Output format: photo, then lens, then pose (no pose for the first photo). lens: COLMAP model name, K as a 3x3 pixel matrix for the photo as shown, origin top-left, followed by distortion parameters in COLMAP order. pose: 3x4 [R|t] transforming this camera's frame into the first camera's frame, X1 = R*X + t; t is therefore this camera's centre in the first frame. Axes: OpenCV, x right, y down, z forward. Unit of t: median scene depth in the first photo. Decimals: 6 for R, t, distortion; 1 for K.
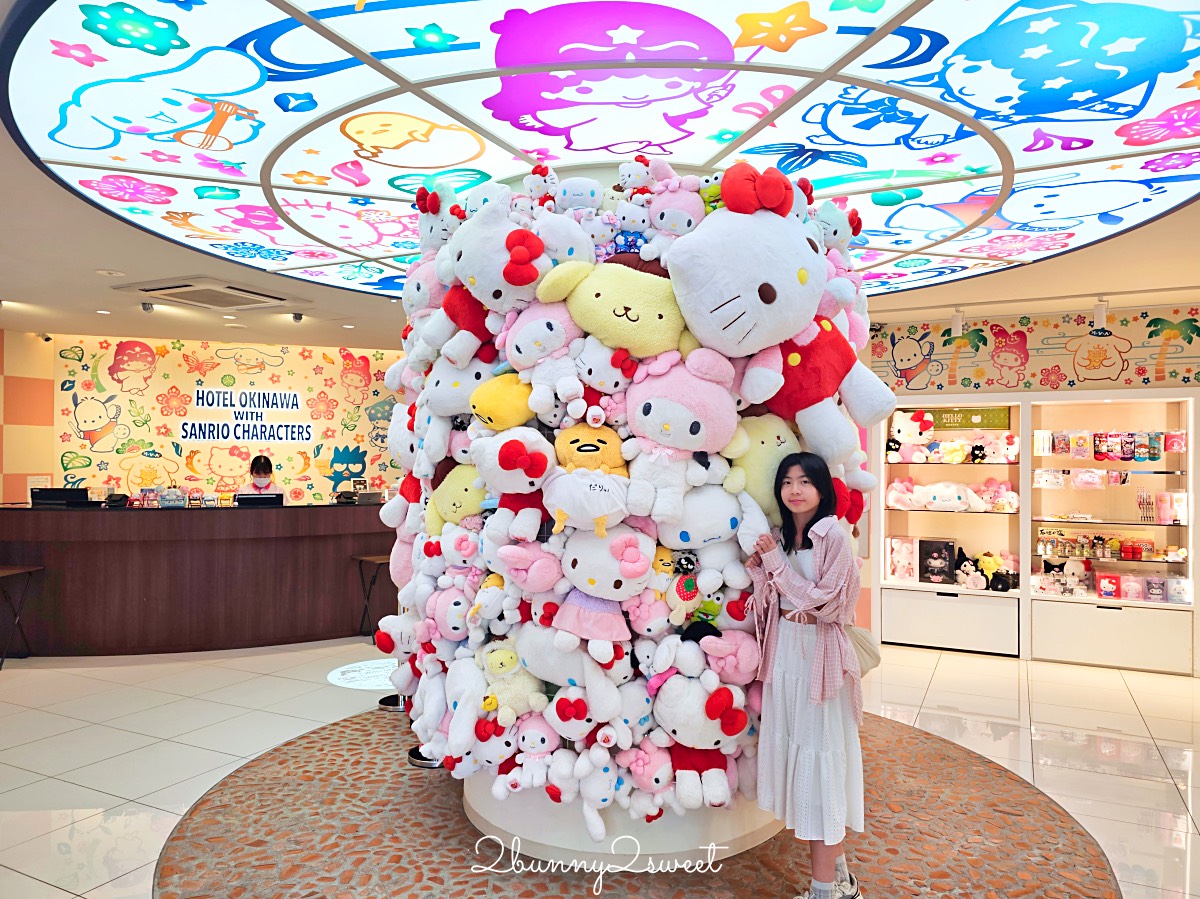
lens RADIAL K [[820.9, 0, 583.6], [0, 820.9, 450.4], [0, 0, 1]] dist [0.047488, -0.045081]
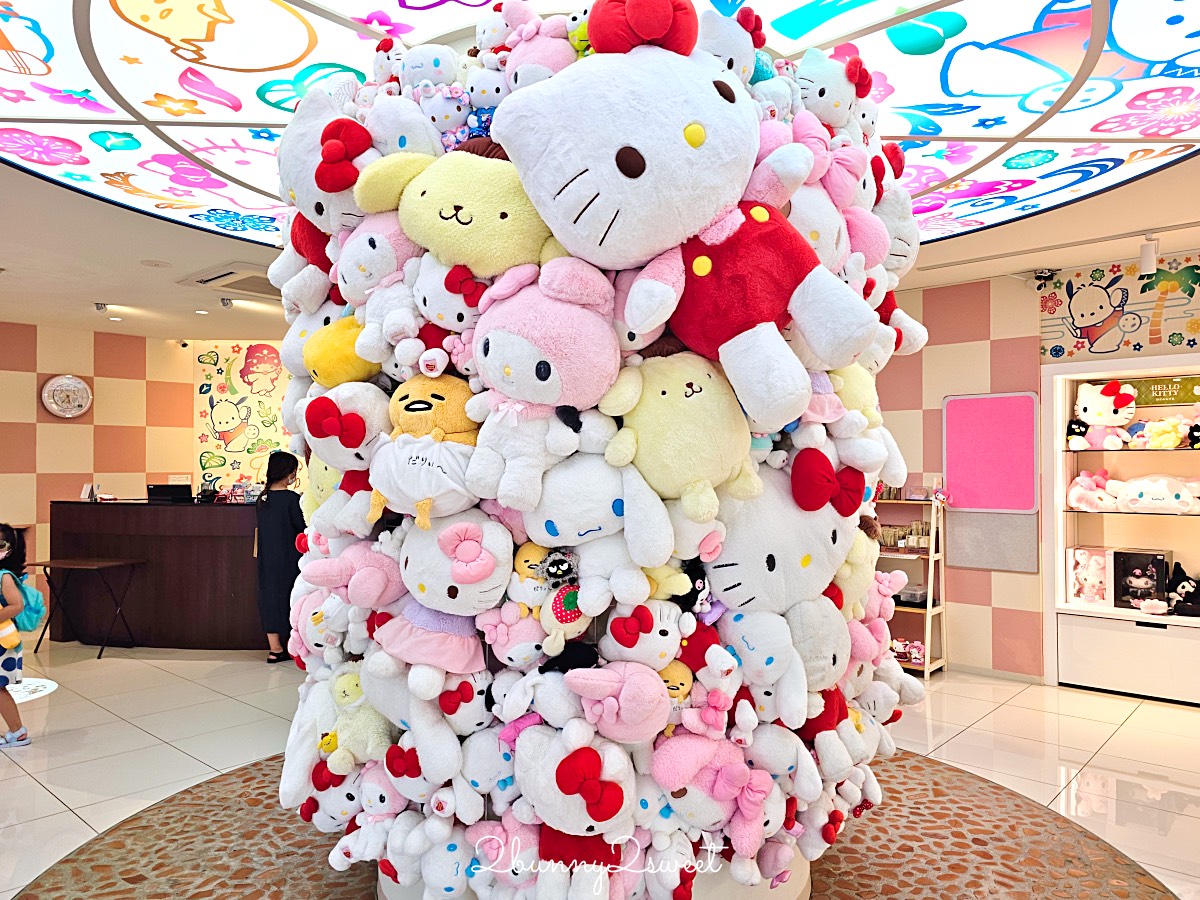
lens RADIAL K [[820.9, 0, 589.9], [0, 820.9, 455.3], [0, 0, 1]] dist [0.047488, -0.045081]
pose [[0.964669, -0.011180, -0.263227, 0.157981], [0.010012, 0.999933, -0.005779, 0.021595], [0.263274, 0.002939, 0.964717, 0.151699]]
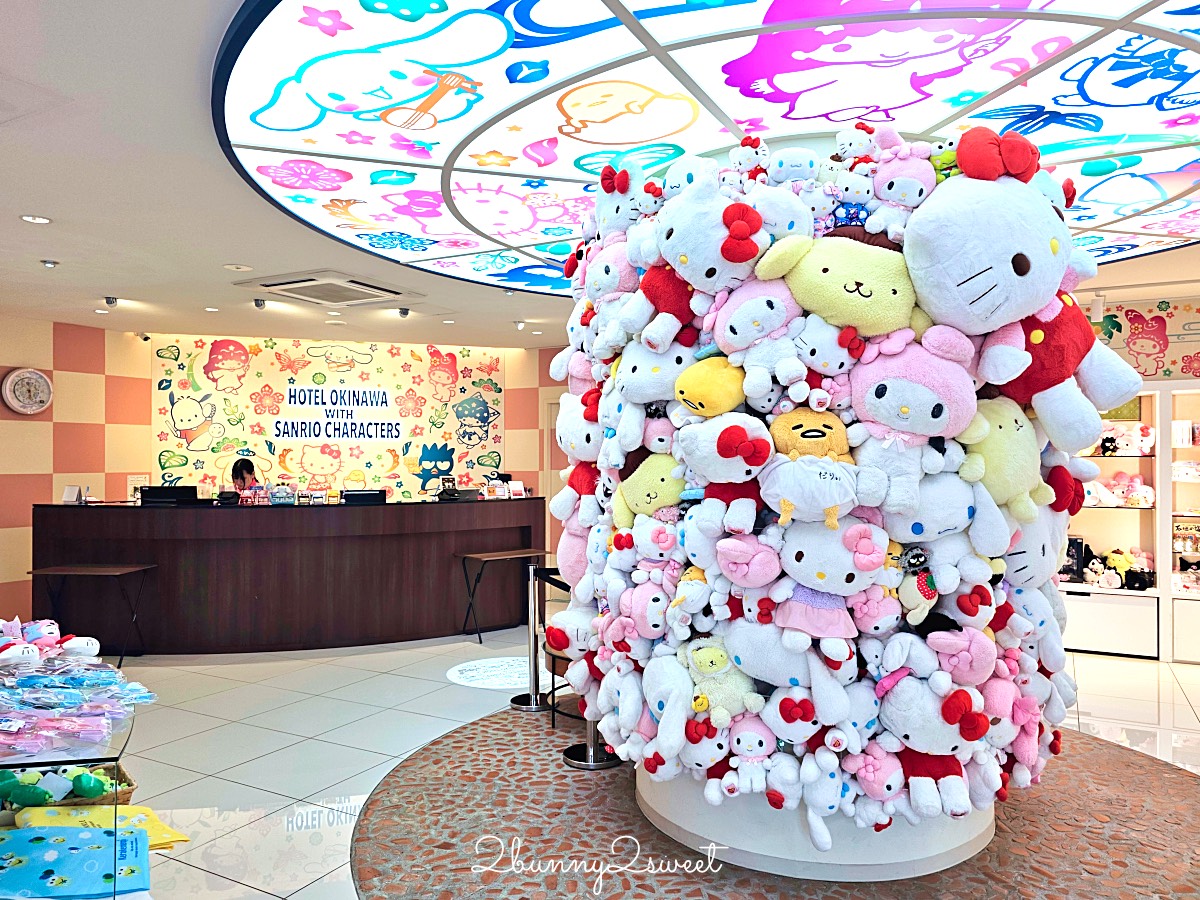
lens RADIAL K [[820.9, 0, 578.7], [0, 820.9, 451.0], [0, 0, 1]] dist [0.047488, -0.045081]
pose [[0.999210, -0.005893, -0.039311, -0.103722], [0.005876, 0.999983, -0.000563, 0.007245], [0.039314, 0.000332, 0.999227, 0.020833]]
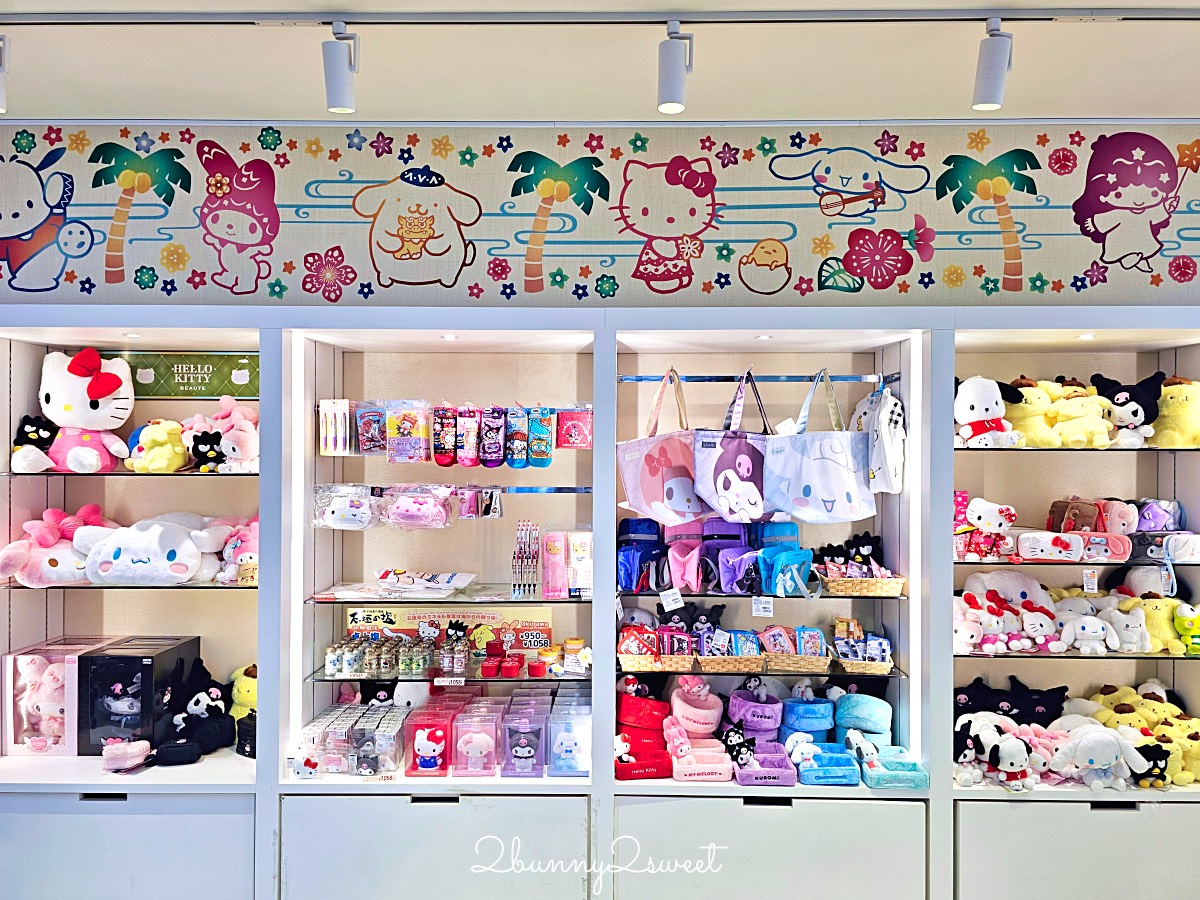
lens RADIAL K [[820.9, 0, 605.0], [0, 820.9, 453.6], [0, 0, 1]] dist [0.047488, -0.045081]
pose [[0.895778, -0.000282, 0.444502, 0.504237], [-0.002735, 0.999977, 0.006146, 0.001957], [-0.444494, -0.006721, 0.895757, 0.552075]]
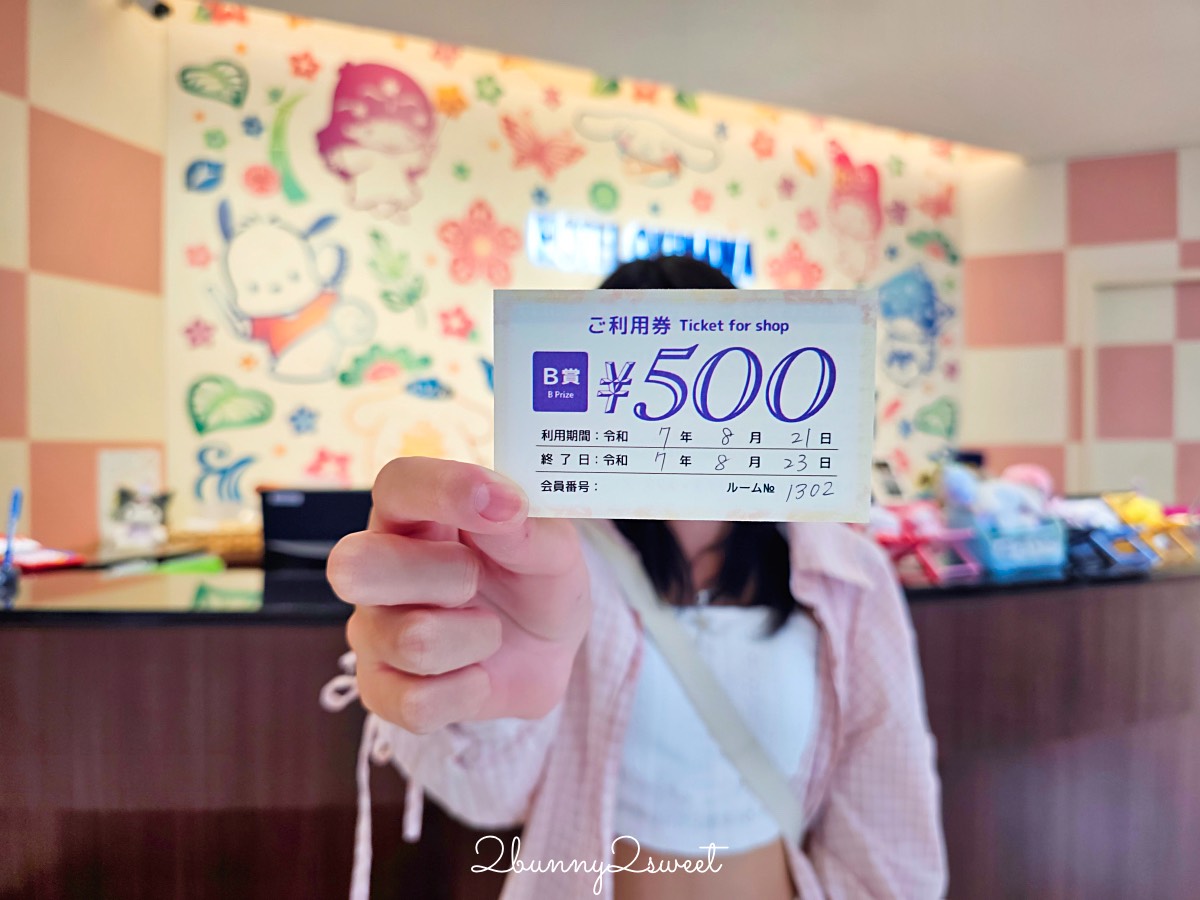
lens RADIAL K [[820.9, 0, 521.9], [0, 820.9, 437.3], [0, 0, 1]] dist [0.047488, -0.045081]
pose [[0.994091, -0.005075, 0.108430, -0.682867], [0.005839, 0.999960, -0.006728, 0.036843], [-0.108391, 0.007321, 0.994081, 0.848436]]
